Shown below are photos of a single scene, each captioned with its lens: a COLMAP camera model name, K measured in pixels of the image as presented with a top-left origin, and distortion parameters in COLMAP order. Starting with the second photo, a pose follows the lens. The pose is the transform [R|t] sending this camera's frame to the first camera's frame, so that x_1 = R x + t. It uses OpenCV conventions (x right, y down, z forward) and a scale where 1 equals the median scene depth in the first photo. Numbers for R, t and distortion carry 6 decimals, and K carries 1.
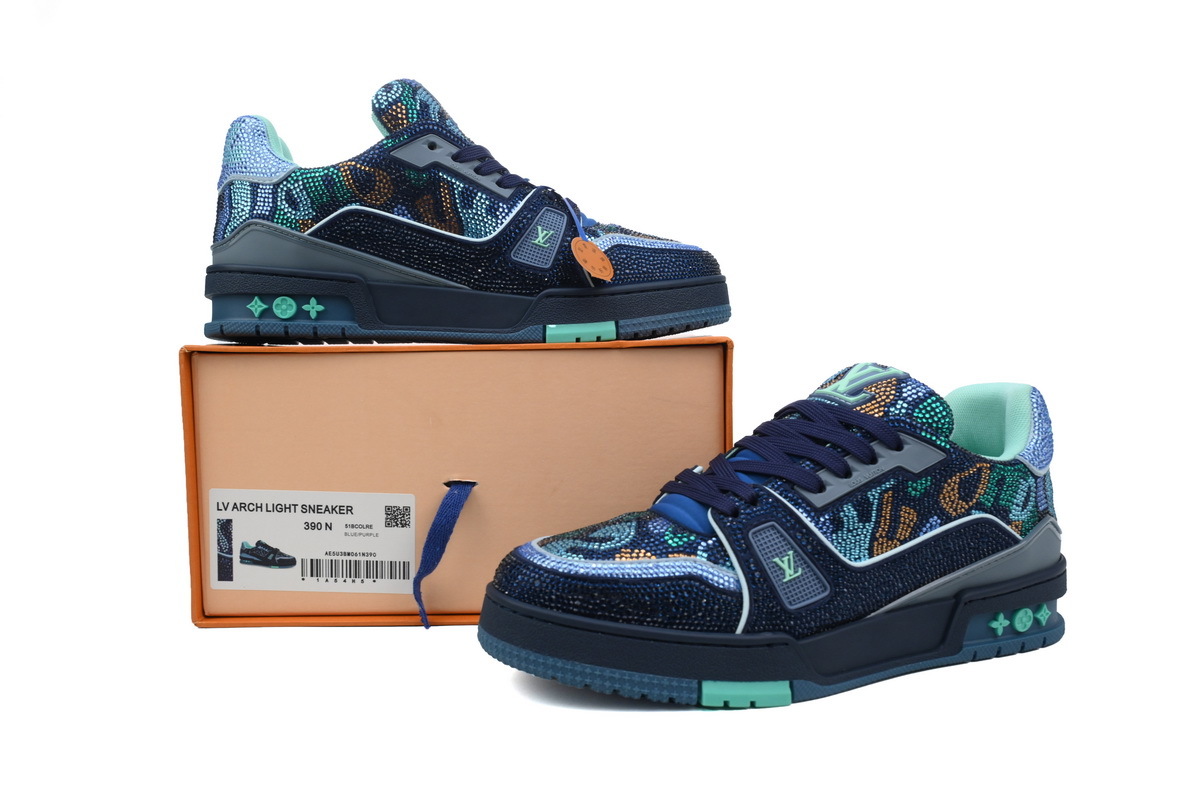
lens RADIAL K [[720.6, 0, 600.0], [0, 720.6, 400.0], [0, 0, 1]] dist [0.004674, -0.000340]
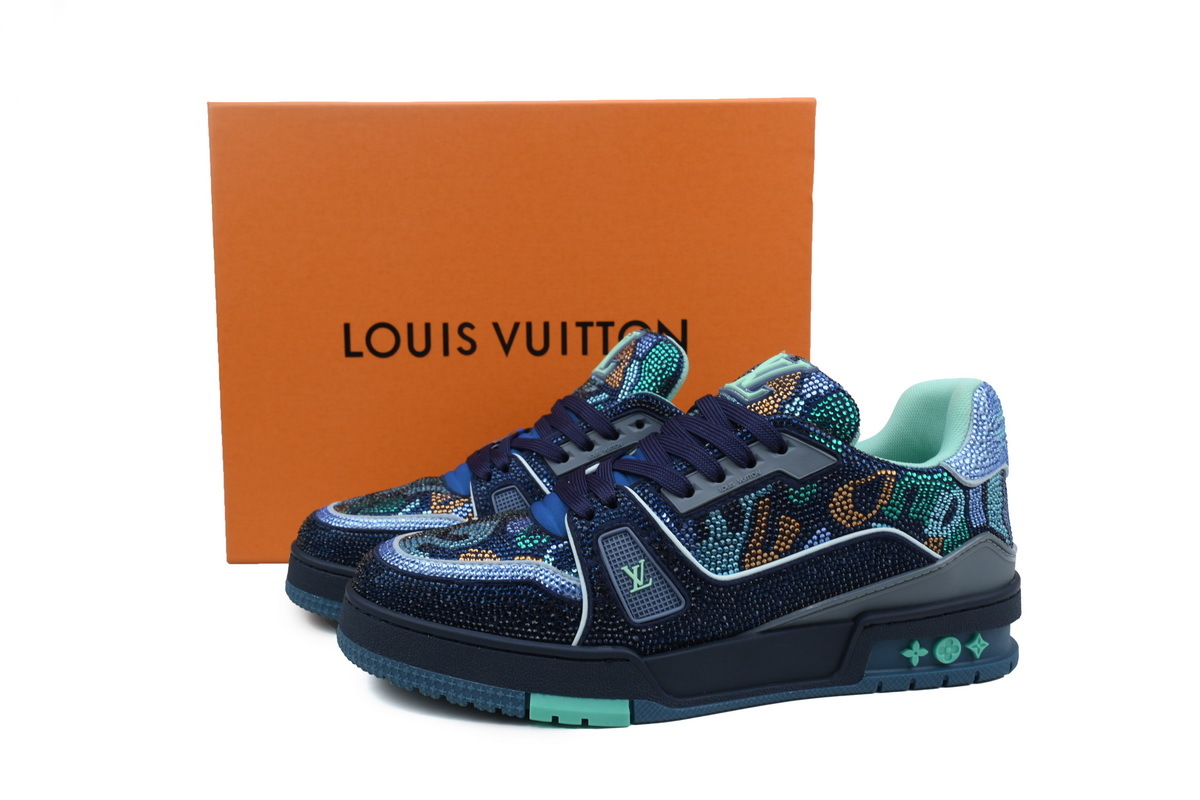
lens RADIAL K [[720.6, 0, 600.0], [0, 720.6, 400.0], [0, 0, 1]] dist [0.004674, -0.000340]
pose [[0.987794, 0.014935, -0.155050, 0.347608], [-0.012998, 0.999824, 0.013502, -0.005414], [0.155224, -0.011322, 0.987814, 0.085454]]
